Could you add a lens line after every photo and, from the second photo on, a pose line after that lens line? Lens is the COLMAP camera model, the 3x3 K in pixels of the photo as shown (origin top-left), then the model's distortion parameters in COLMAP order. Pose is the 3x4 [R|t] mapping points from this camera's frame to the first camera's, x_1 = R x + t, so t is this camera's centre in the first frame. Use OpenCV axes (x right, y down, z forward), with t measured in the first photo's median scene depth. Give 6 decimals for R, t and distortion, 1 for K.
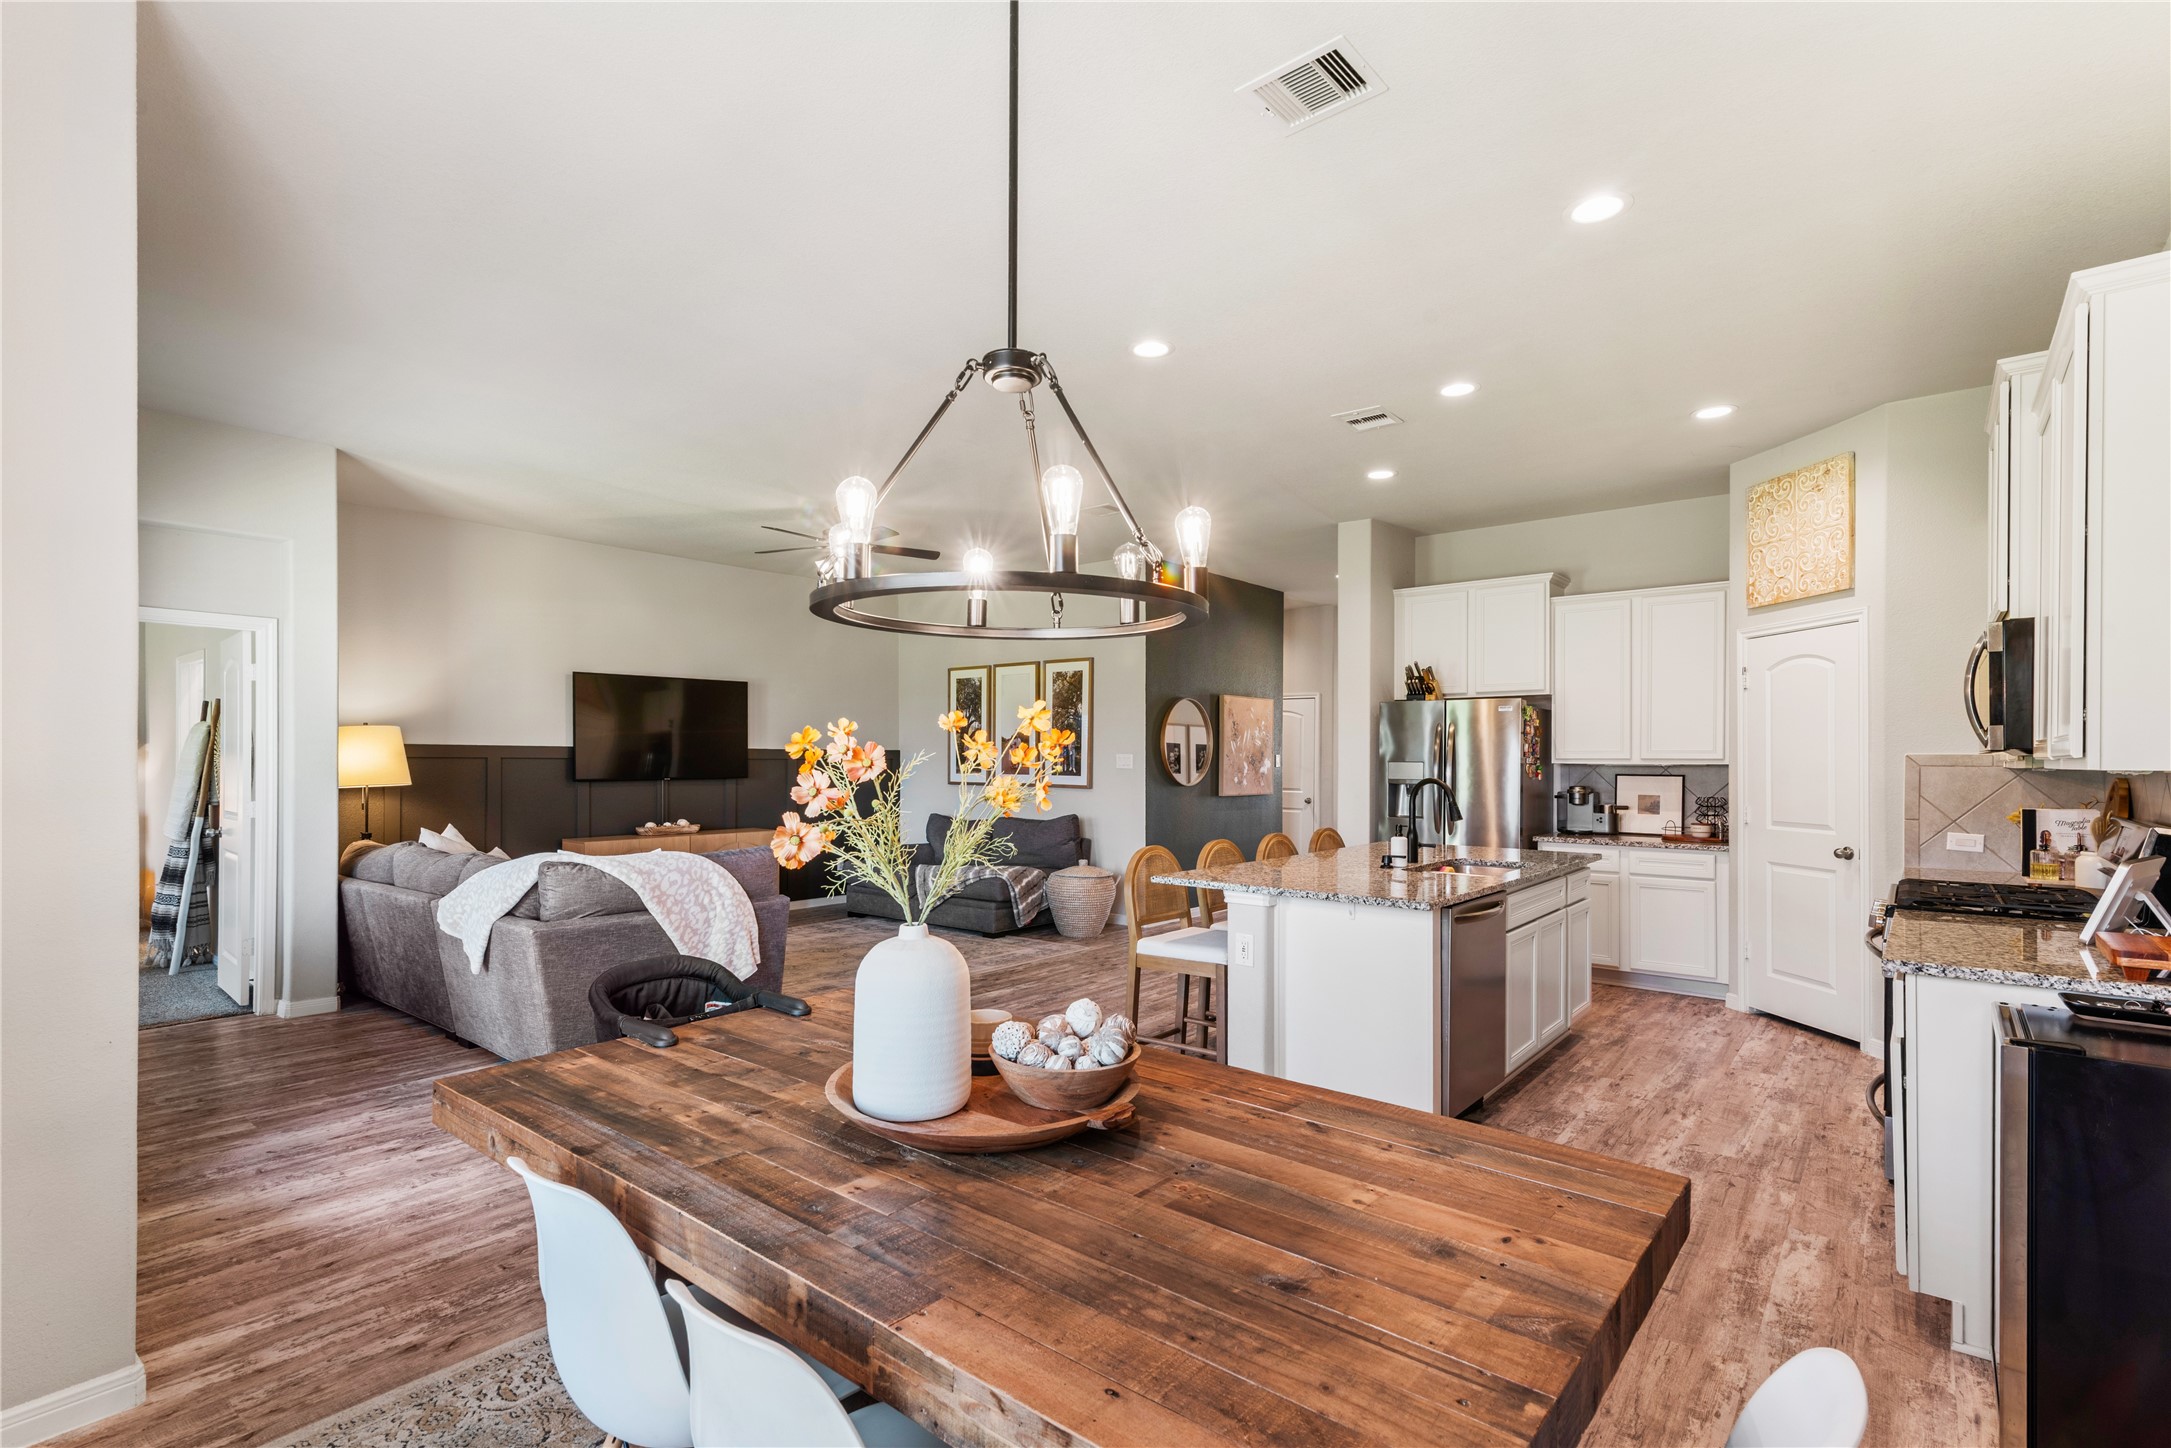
lens RADIAL K [[1024.8, 0, 1084.2], [0, 1024.8, 774.5], [0, 0, 1]] dist [0.016209, -0.000041]
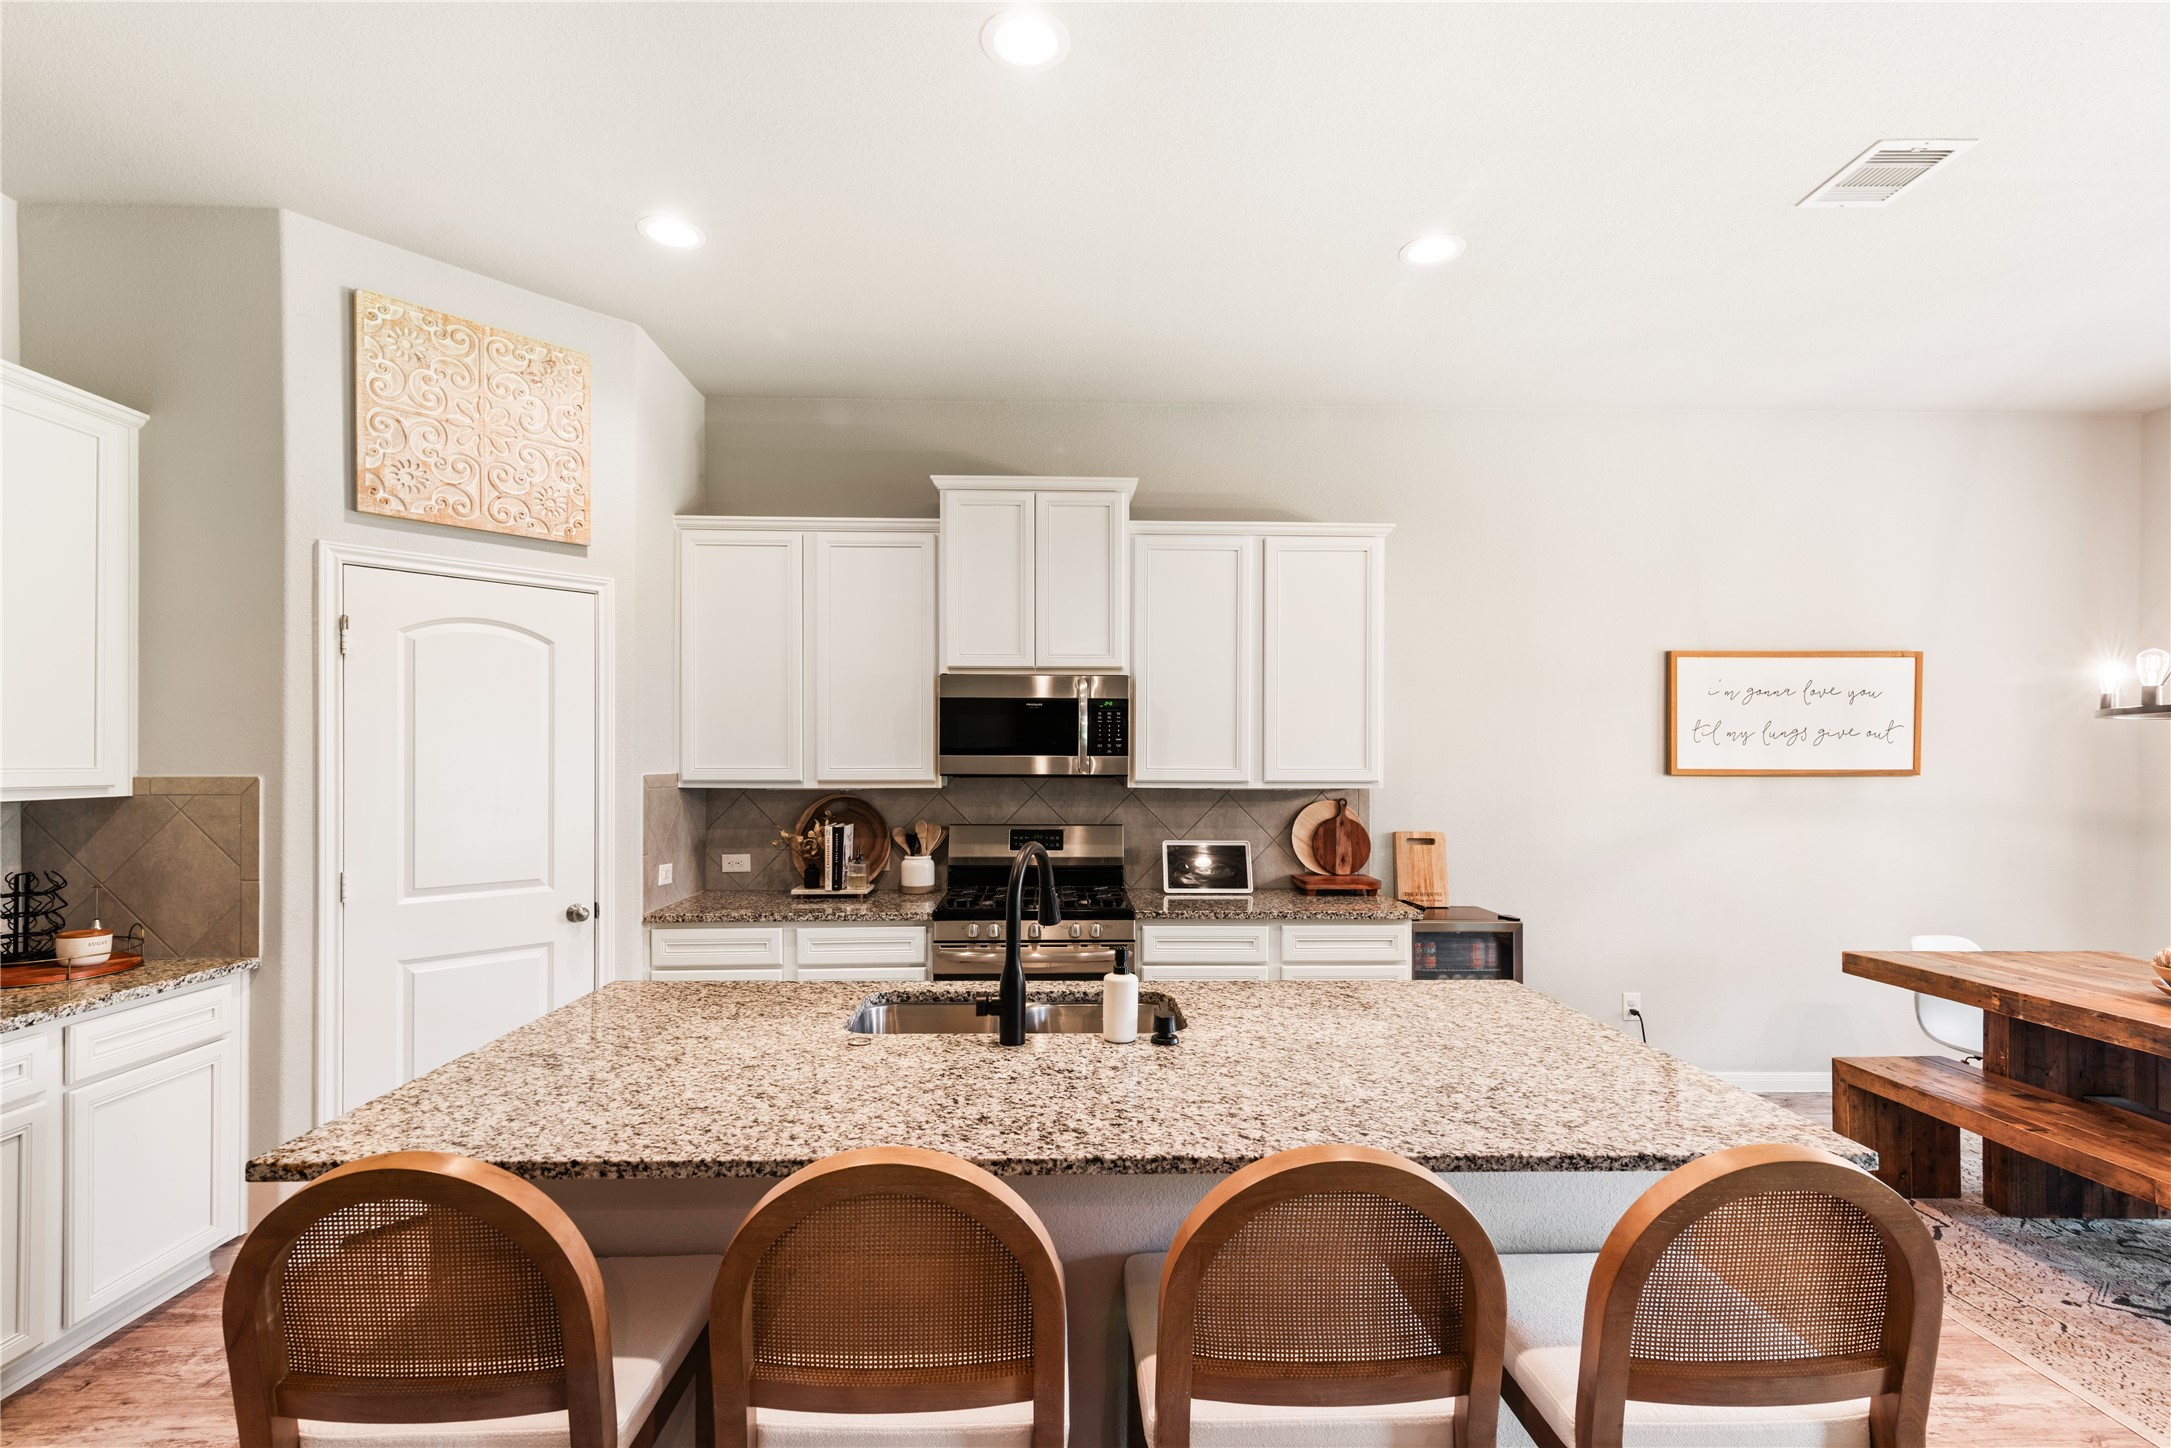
lens RADIAL K [[987.5, 0, 1090.3], [0, 987.5, 744.3], [0, 0, 1]] dist [0.013193, -0.000191]
pose [[-0.664493, 0.007341, 0.747258, -0.006441], [0.005565, 0.999973, -0.004874, -0.028563], [-0.747273, 0.000920, -0.664516, 0.941222]]
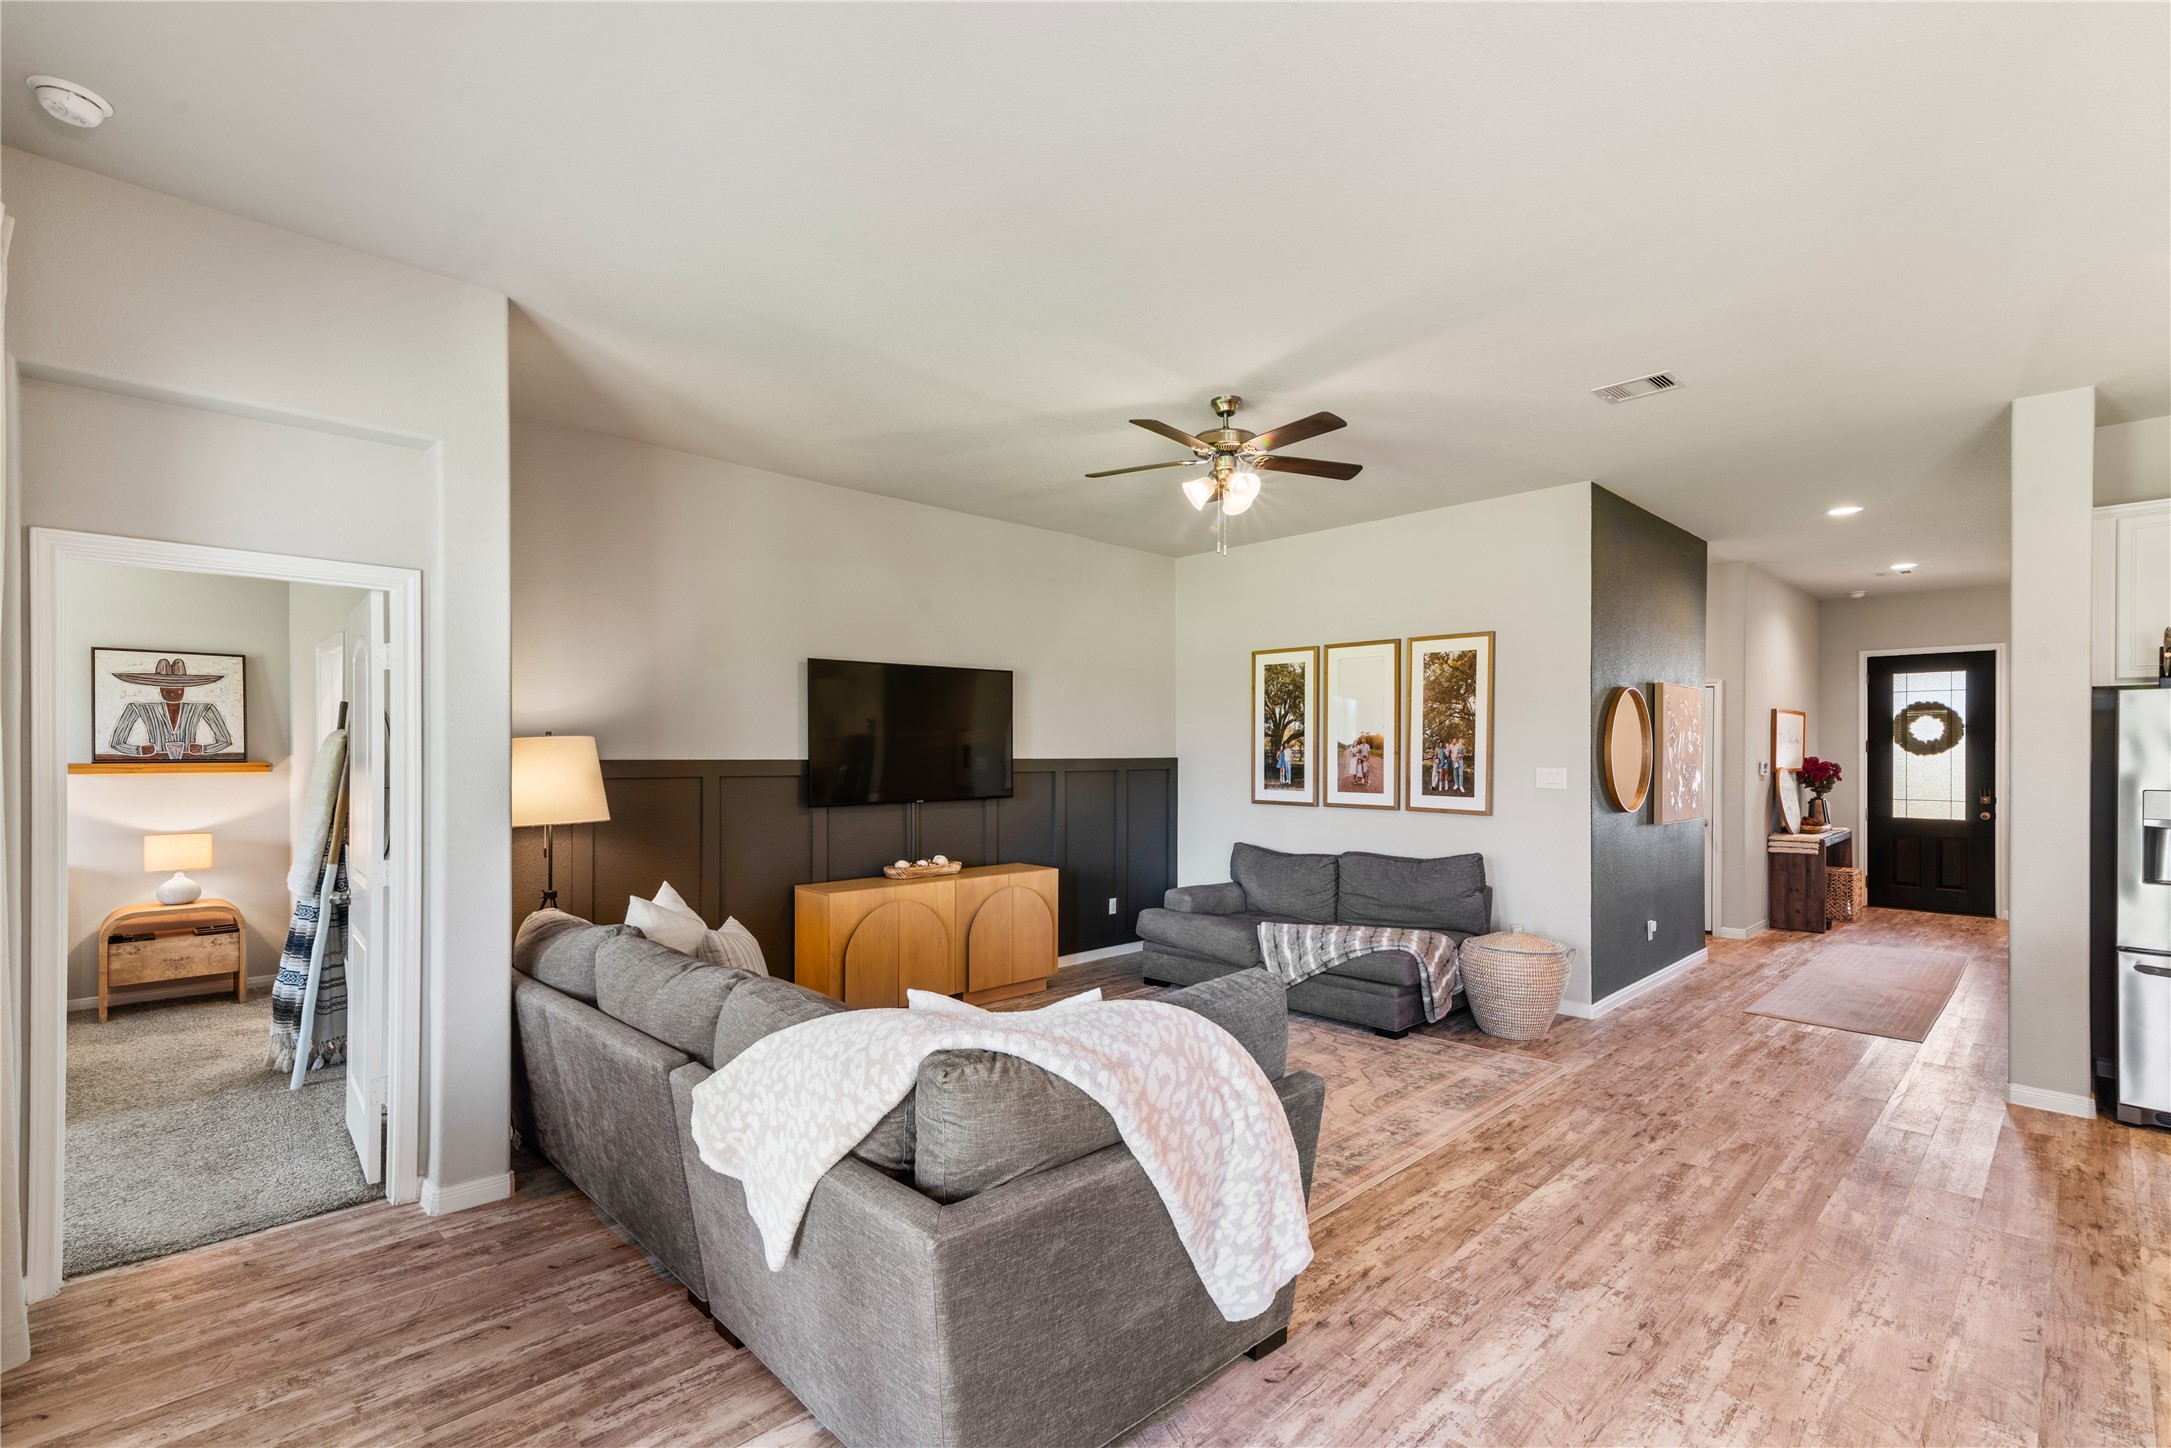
lens RADIAL K [[990.4, 0, 1081.0], [0, 990.4, 767.6], [0, 0, 1]] dist [0.014813, 0.000348]
pose [[0.994359, 0.000892, -0.106065, -0.276013], [-0.000641, 0.999997, 0.002396, -0.028488], [0.106067, -0.002315, 0.994356, 0.383161]]
